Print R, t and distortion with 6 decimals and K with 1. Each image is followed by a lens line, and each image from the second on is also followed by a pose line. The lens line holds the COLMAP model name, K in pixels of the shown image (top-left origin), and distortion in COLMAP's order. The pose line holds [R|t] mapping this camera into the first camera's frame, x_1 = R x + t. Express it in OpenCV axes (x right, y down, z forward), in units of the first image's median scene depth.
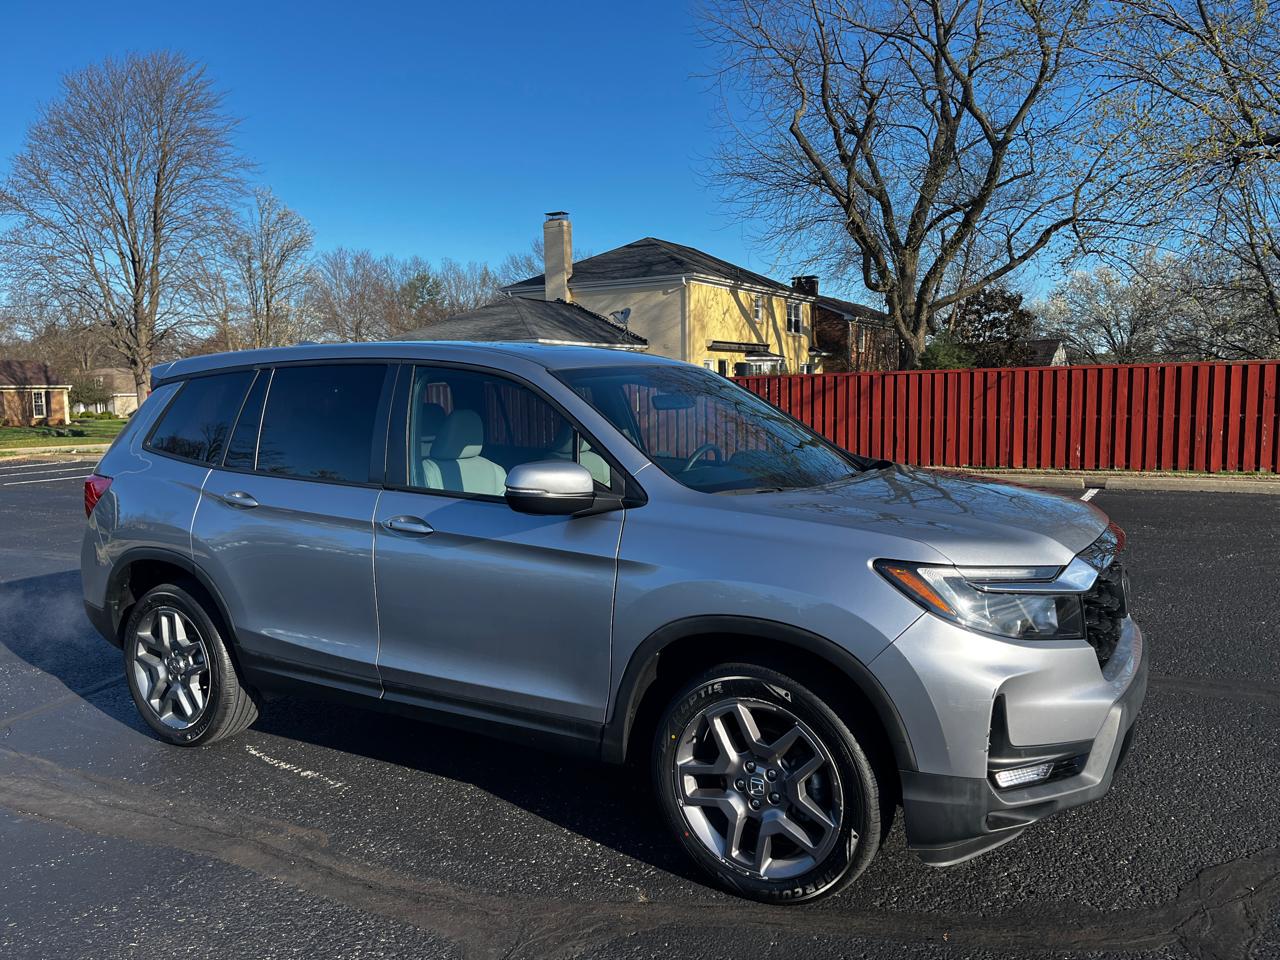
lens RADIAL K [[947.3, 0, 646.0], [0, 947.3, 488.5], [0, 0, 1]] dist [0.044130, -0.062212]
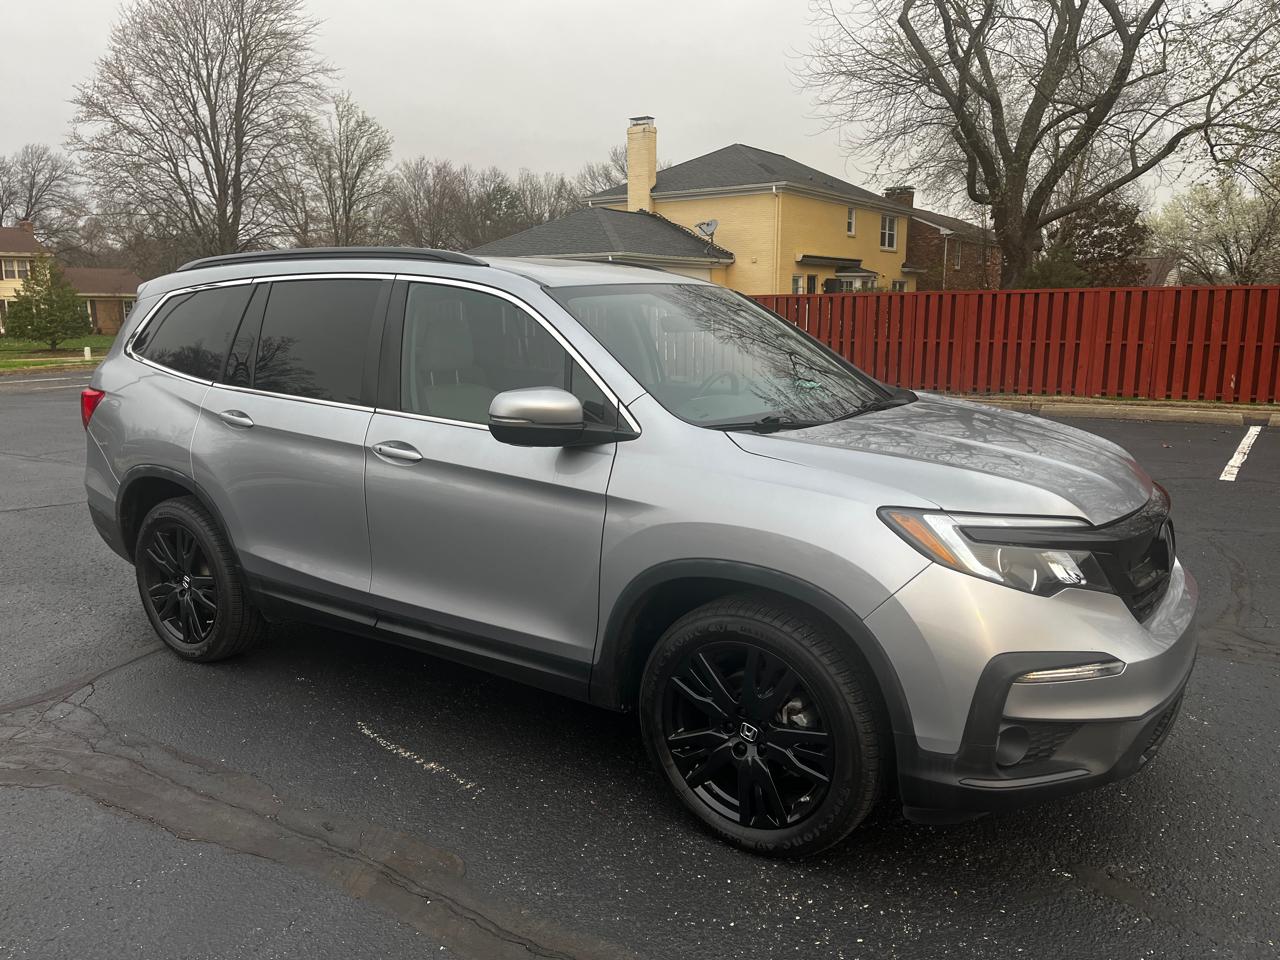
lens RADIAL K [[947.3, 0, 638.4], [0, 947.3, 488.9], [0, 0, 1]] dist [0.044130, -0.062212]
pose [[0.996461, 0.028173, -0.079197, -0.008693], [-0.021254, 0.995991, 0.086886, -0.001424], [0.081328, -0.084896, 0.993065, 0.015669]]
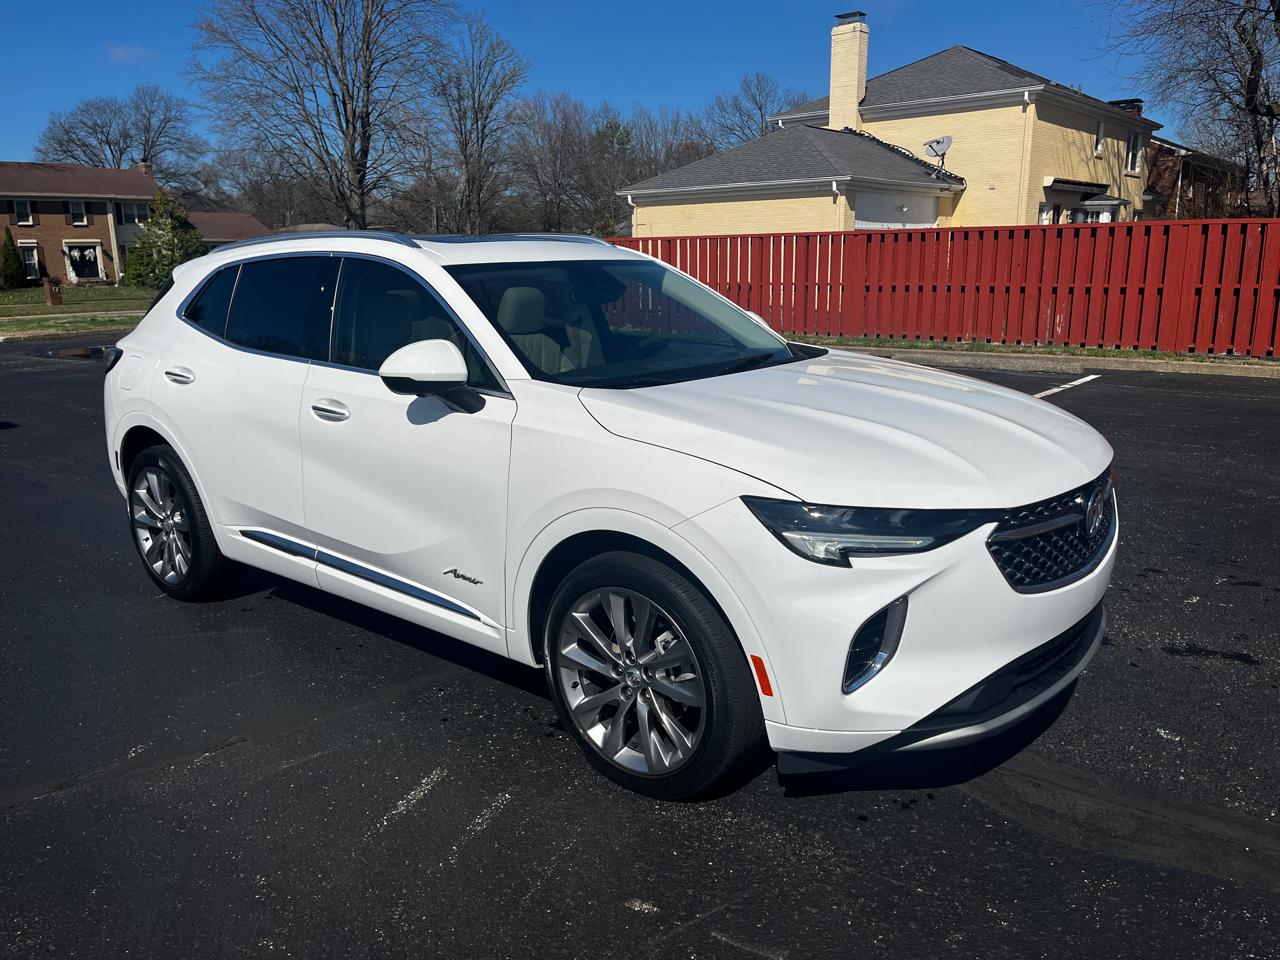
lens RADIAL K [[947.3, 0, 653.7], [0, 947.3, 472.8], [0, 0, 1]] dist [0.044130, -0.062212]
pose [[0.986376, 0.039834, -0.159611, -0.087002], [-0.019037, 0.991362, 0.129768, -0.009272], [0.163402, -0.124962, 0.978614, 0.113517]]
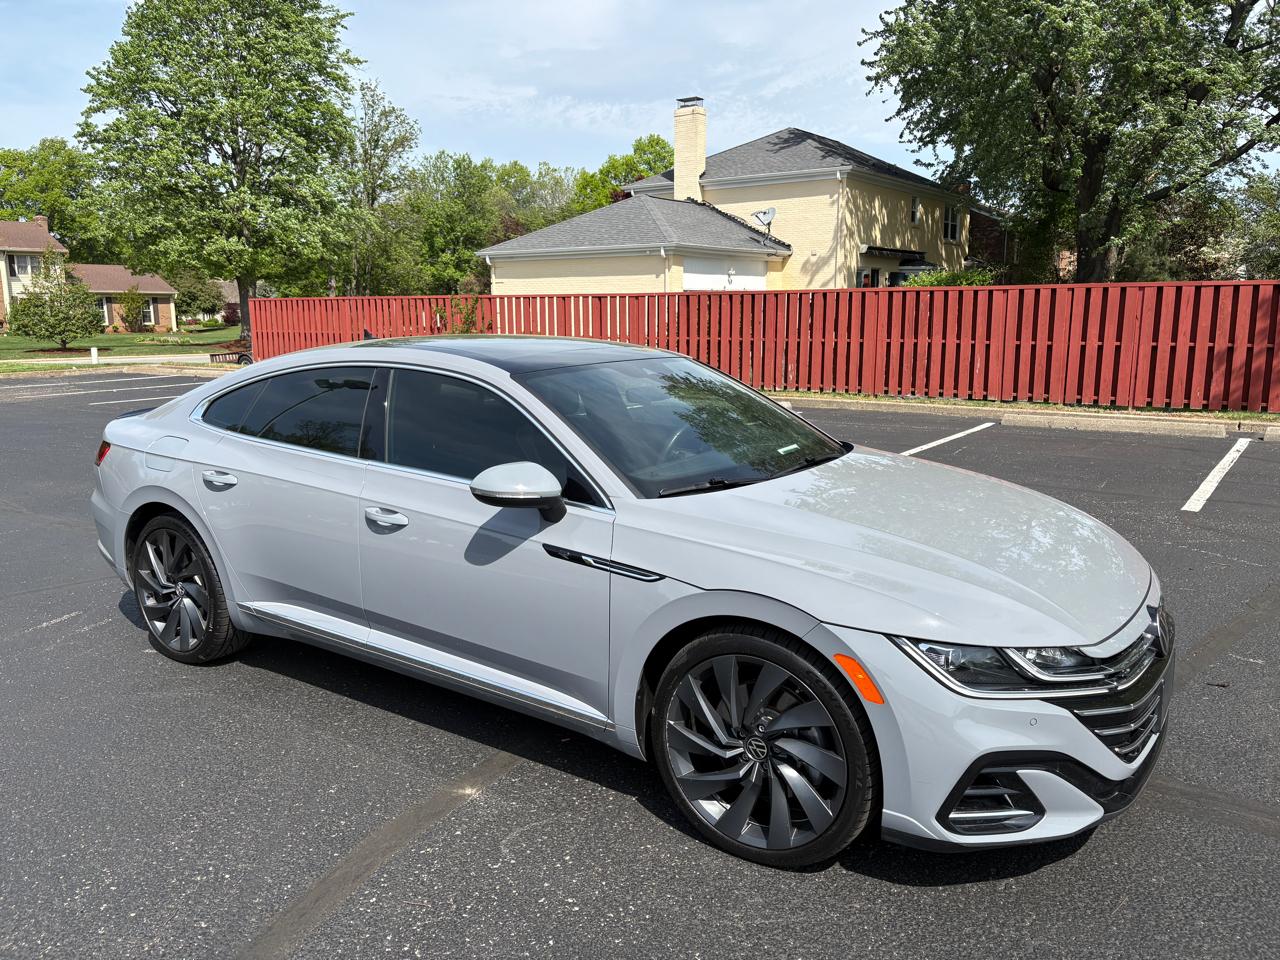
lens RADIAL K [[947.3, 0, 626.3], [0, 947.3, 478.8], [0, 0, 1]] dist [0.044130, -0.062212]
pose [[0.993972, 0.032077, -0.104840, -0.037867], [-0.023718, 0.996510, 0.080027, -0.006458], [0.107042, -0.077058, 0.991264, 0.071205]]
